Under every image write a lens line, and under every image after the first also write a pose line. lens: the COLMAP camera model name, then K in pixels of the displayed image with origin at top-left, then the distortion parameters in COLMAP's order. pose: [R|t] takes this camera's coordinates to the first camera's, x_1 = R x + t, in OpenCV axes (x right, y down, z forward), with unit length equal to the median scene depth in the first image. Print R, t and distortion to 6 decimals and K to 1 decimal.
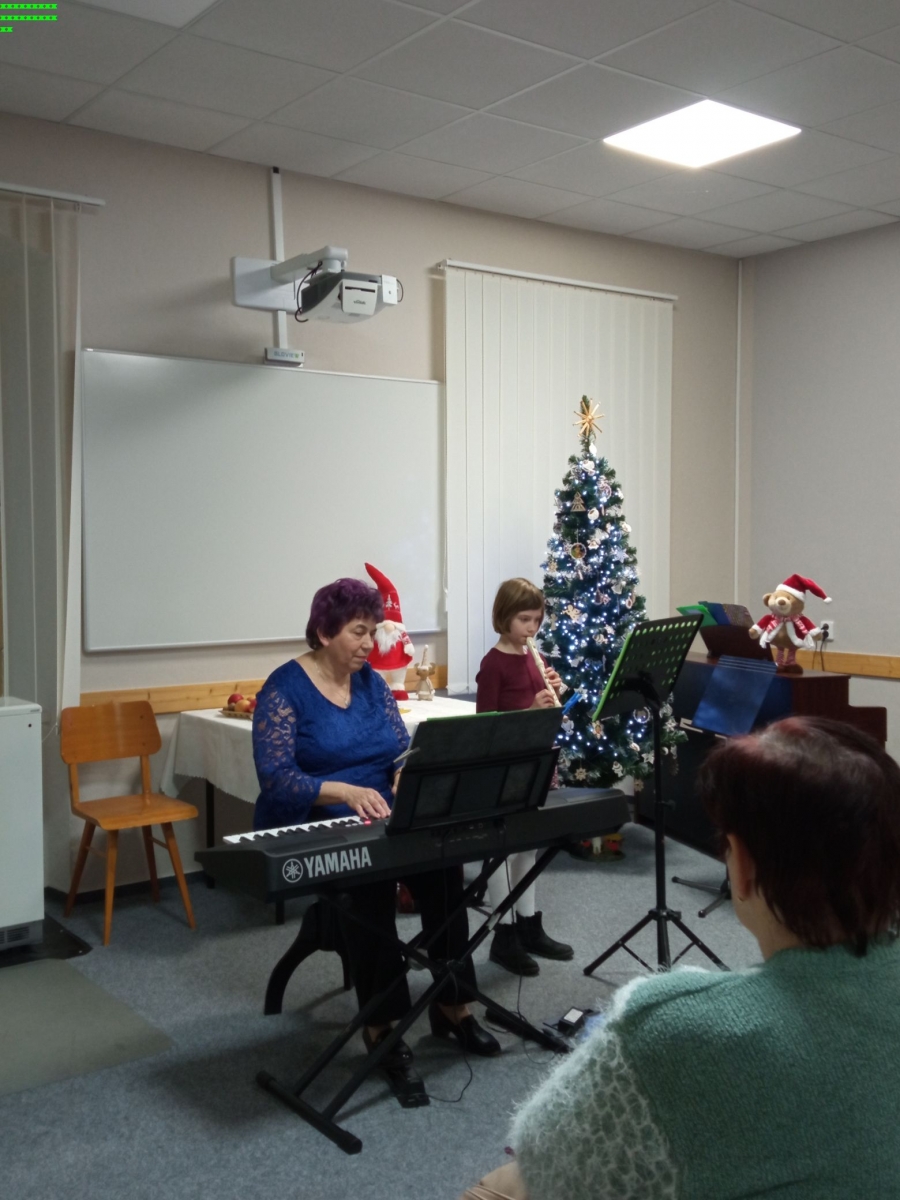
lens RADIAL K [[1262.9, 0, 449.3], [0, 1262.9, 596.4], [0, 0, 1]] dist [0.067836, 0.000000]
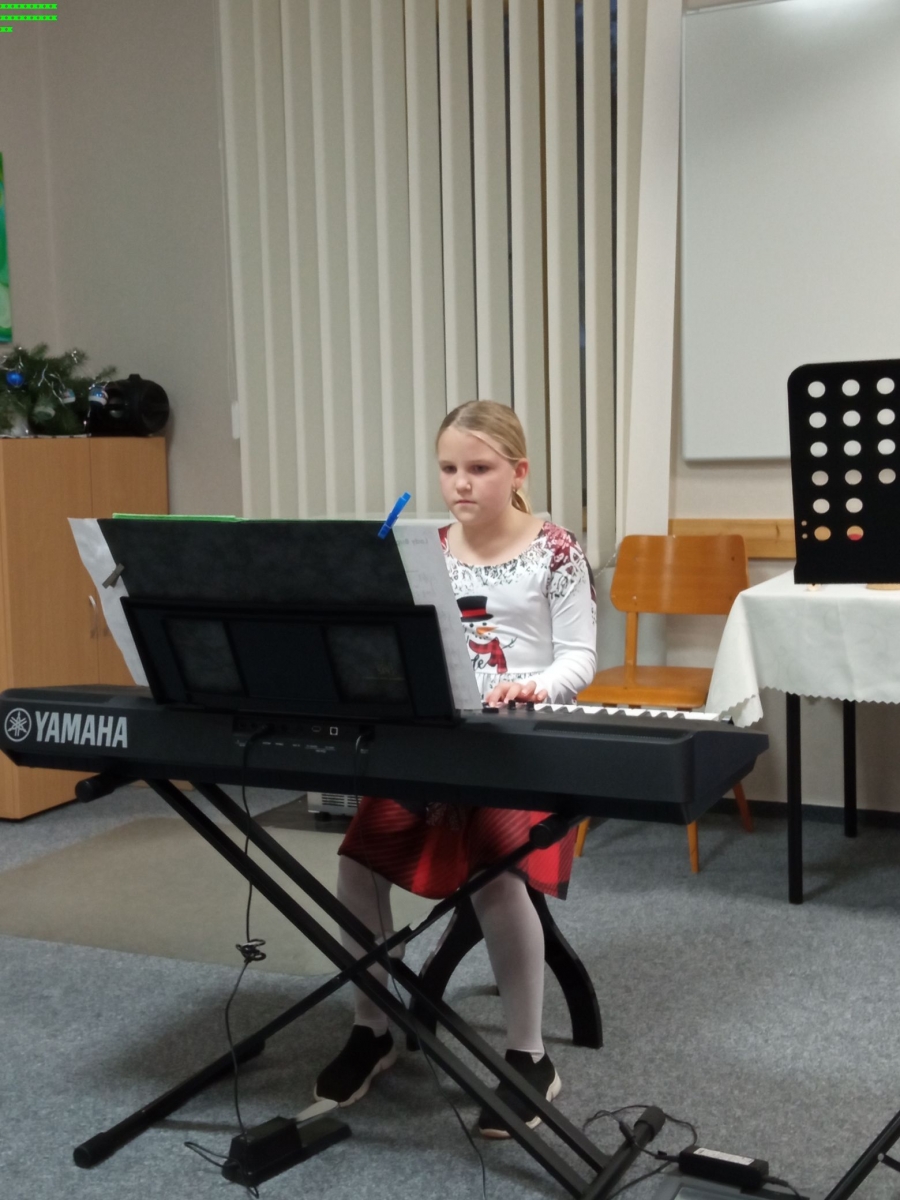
lens RADIAL K [[1548.0, 0, 456.1], [0, 1548.0, 592.4], [0, 0, 1]] dist [0.079334, 0.000000]
pose [[0.464185, 0.089696, -0.881185, 0.399089], [-0.014106, 0.995482, 0.093899, 0.035630], [0.885626, -0.031156, 0.463353, 0.459986]]
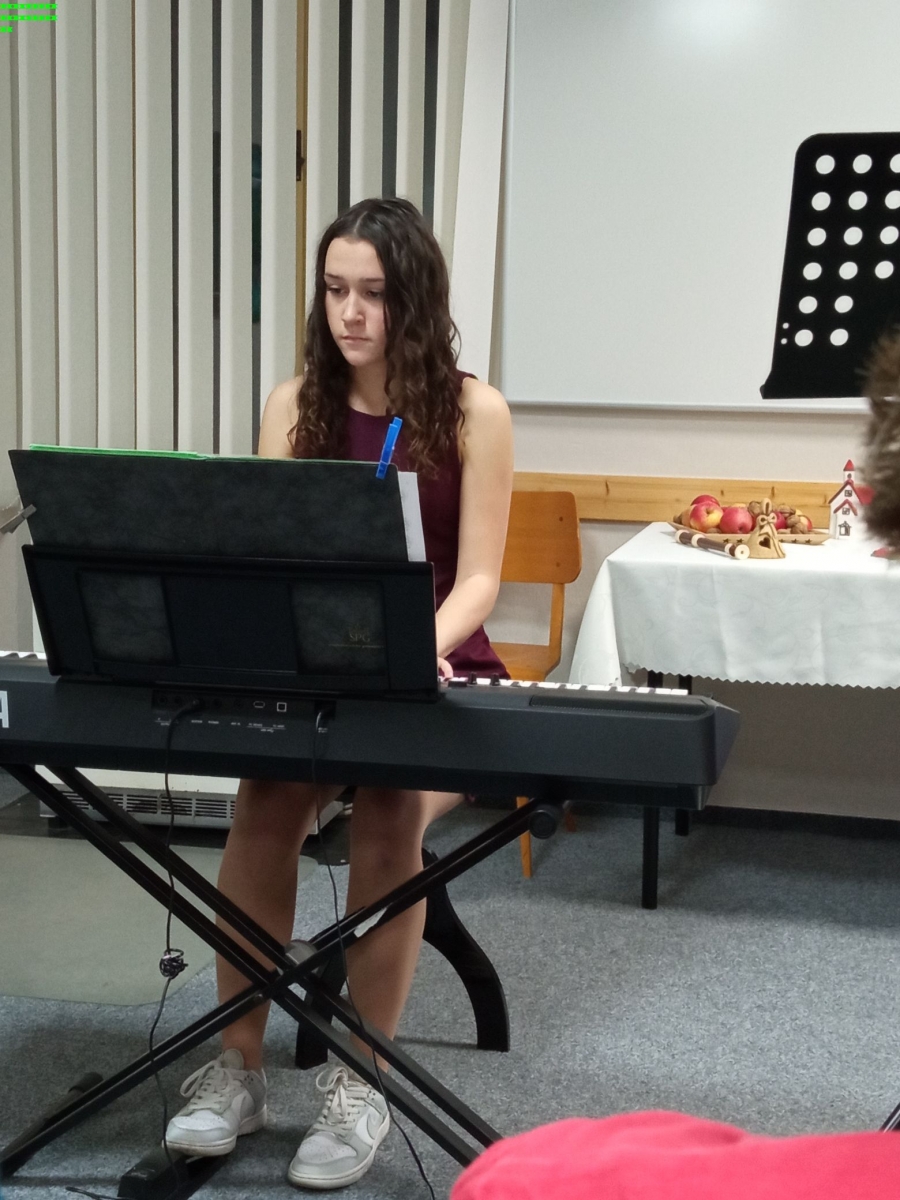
lens RADIAL K [[1885.6, 0, 451.1], [0, 1885.6, 590.6], [0, 0, 1]] dist [0.100225, 0.000000]
pose [[0.648585, 0.114137, -0.752536, 0.370000], [-0.055448, 0.993151, 0.102843, 0.038653], [0.759120, -0.024976, 0.650471, 0.368519]]
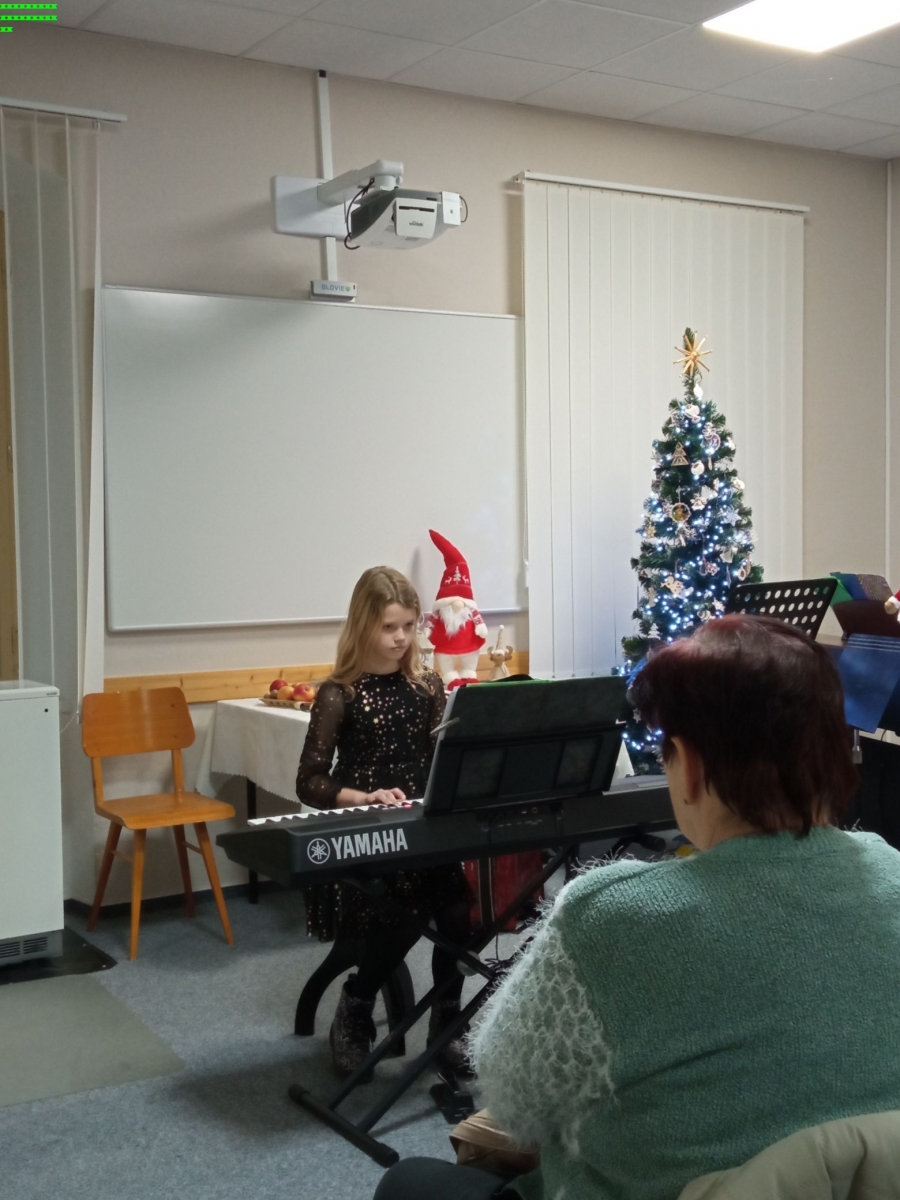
lens RADIAL K [[1556.7, 0, 447.0], [0, 1556.7, 600.3], [0, 0, 1]] dist [0.091144, 0.000000]
pose [[0.996565, -0.007008, -0.082512, 0.033989], [0.007322, 0.999967, 0.003502, 0.019056], [0.082485, -0.004094, 0.996584, -0.055941]]
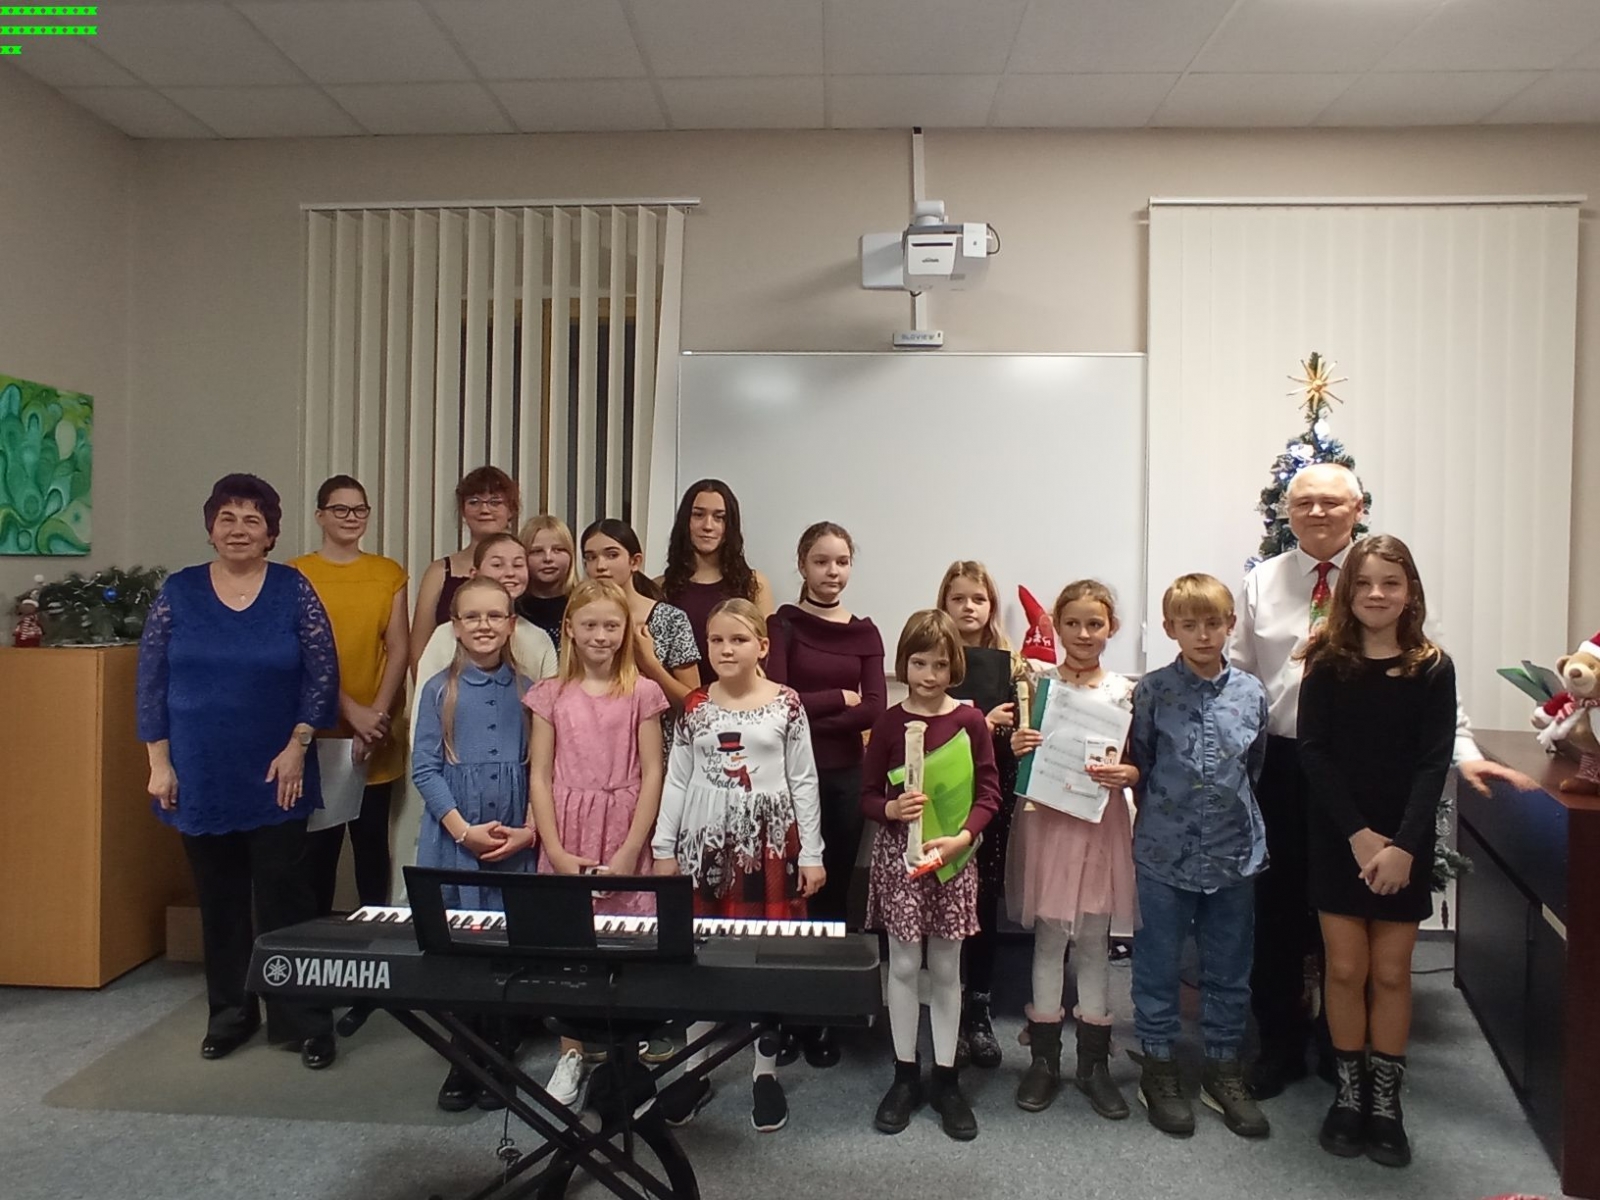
lens RADIAL K [[1172.0, 0, 778.8], [0, 1172.0, 566.3], [0, 0, 1]] dist [-0.063154, 0.050260]
pose [[0.761557, 0.017561, -0.647860, 0.319664], [-0.040978, 0.998937, -0.021092, -0.017721], [0.646802, 0.042611, 0.761467, 0.360741]]
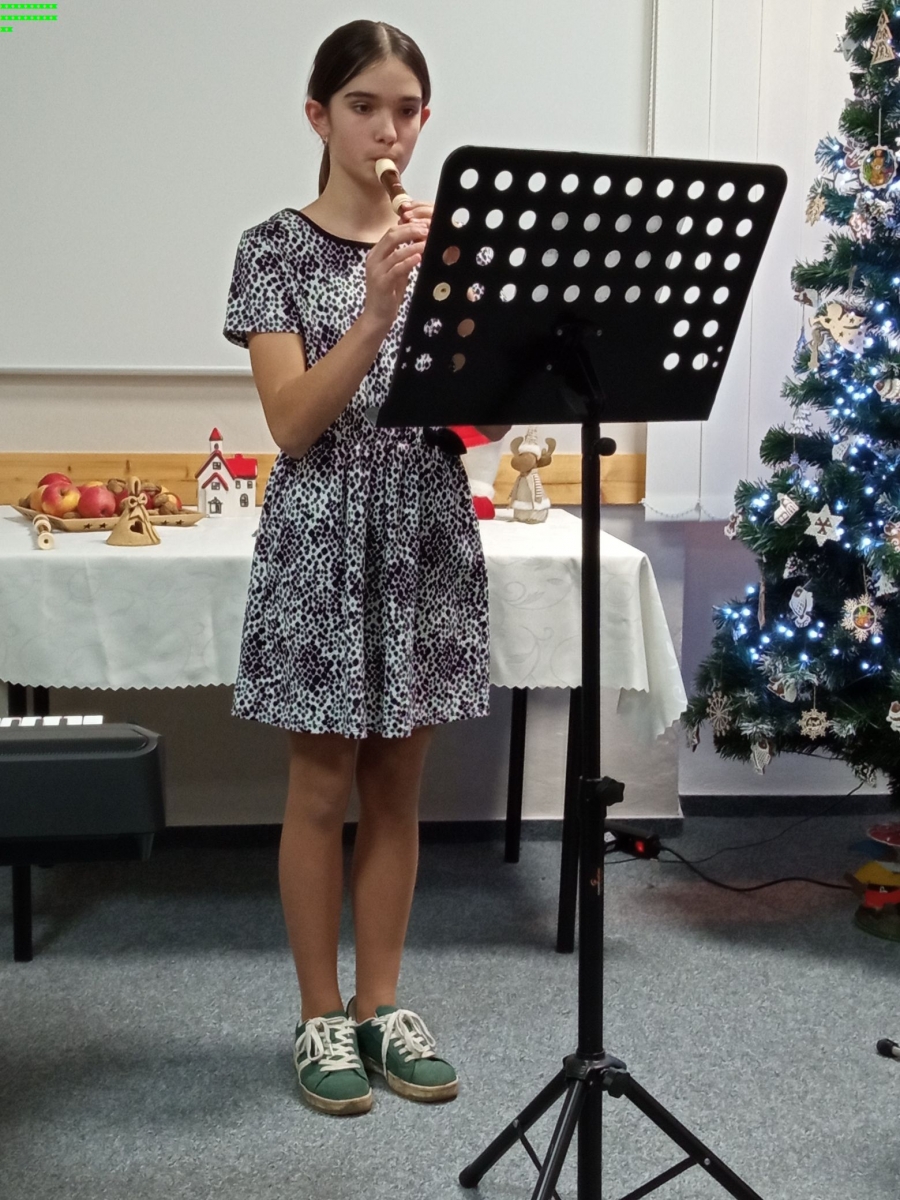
lens RADIAL K [[2091.0, 0, 450.2], [0, 2091.0, 602.0], [0, 0, 1]] dist [0.113597, 0.000000]
pose [[0.874405, 0.080647, -0.478447, 0.329449], [-0.032951, 0.993683, 0.107275, 0.034595], [0.484076, -0.078037, 0.871539, 0.370573]]
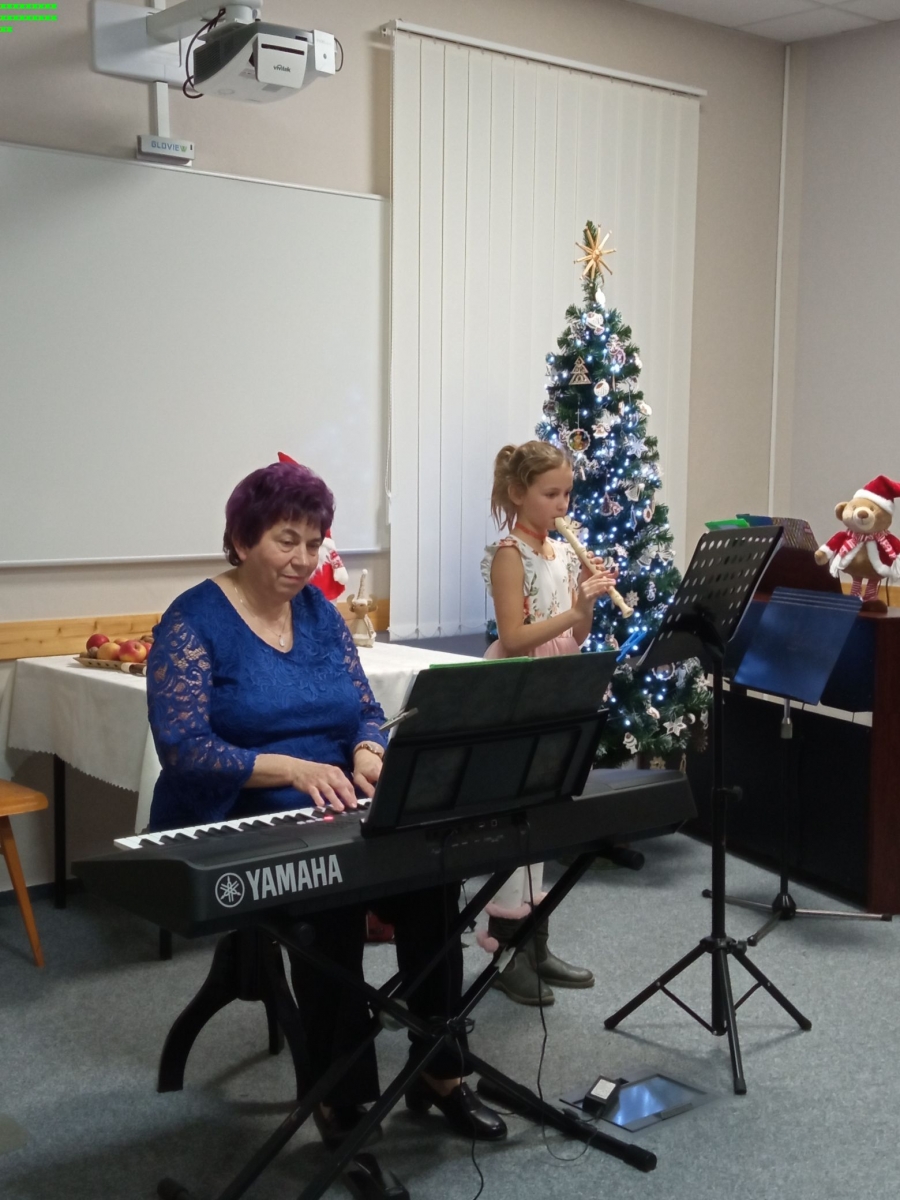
lens RADIAL K [[1639.8, 0, 449.5], [0, 1639.8, 604.6], [0, 0, 1]] dist [0.076788, 0.000000]
pose [[0.997228, 0.009798, 0.073764, -0.041134], [-0.013503, 0.998663, 0.049893, 0.012290], [-0.073177, -0.050751, 0.996027, 0.078197]]
